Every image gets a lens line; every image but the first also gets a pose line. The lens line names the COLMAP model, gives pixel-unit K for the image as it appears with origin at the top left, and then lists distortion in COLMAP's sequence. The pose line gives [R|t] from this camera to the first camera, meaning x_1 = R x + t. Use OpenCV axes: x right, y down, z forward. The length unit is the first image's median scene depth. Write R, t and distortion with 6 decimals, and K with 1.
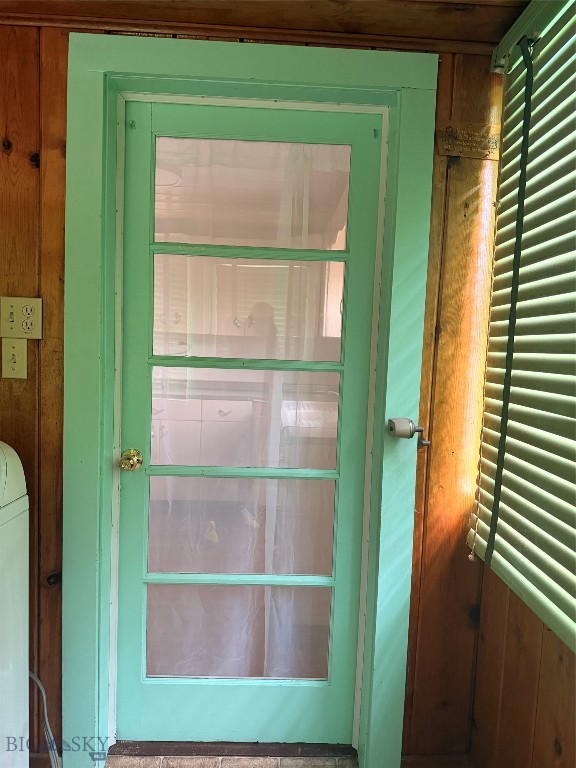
lens RADIAL K [[546.1, 0, 288.3], [0, 546.1, 384.3], [0, 0, 1]] dist [0.000301, -0.009403]
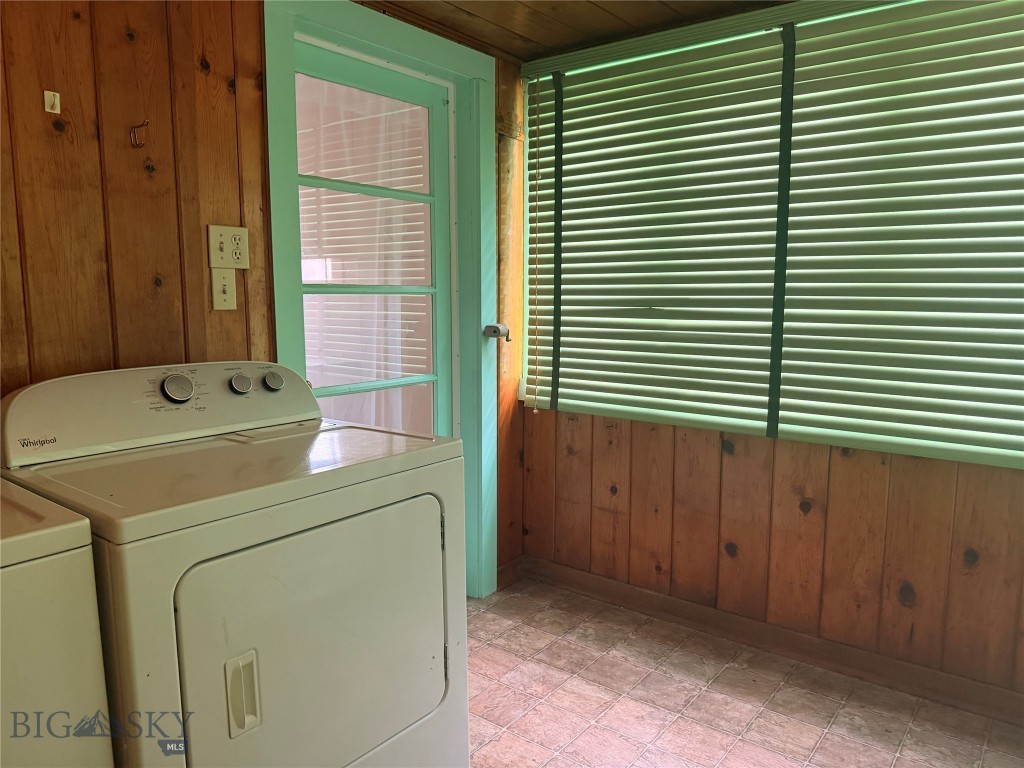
lens RADIAL K [[728.1, 0, 514.9], [0, 728.1, 381.1], [0, 0, 1]] dist [0.000301, -0.009403]
pose [[0.641460, -0.126589, 0.756640, -1.175500], [0.067112, 0.991770, 0.109031, 0.008340], [-0.764215, -0.019159, 0.644677, -0.241910]]
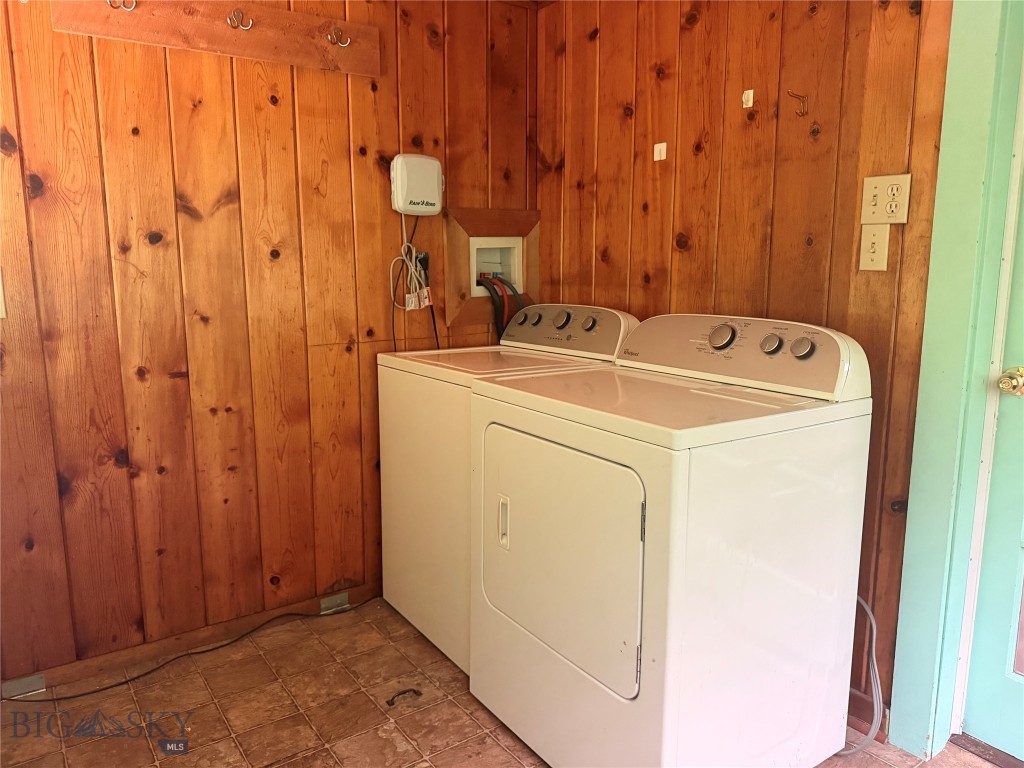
lens RADIAL K [[728.1, 0, 515.5], [0, 728.1, 376.1], [0, 0, 1]] dist [0.000301, -0.009403]
pose [[0.556601, 0.100652, -0.824660, 0.165531], [-0.036258, 0.994631, 0.096925, 0.066130], [0.829988, -0.024048, 0.557262, -0.140891]]
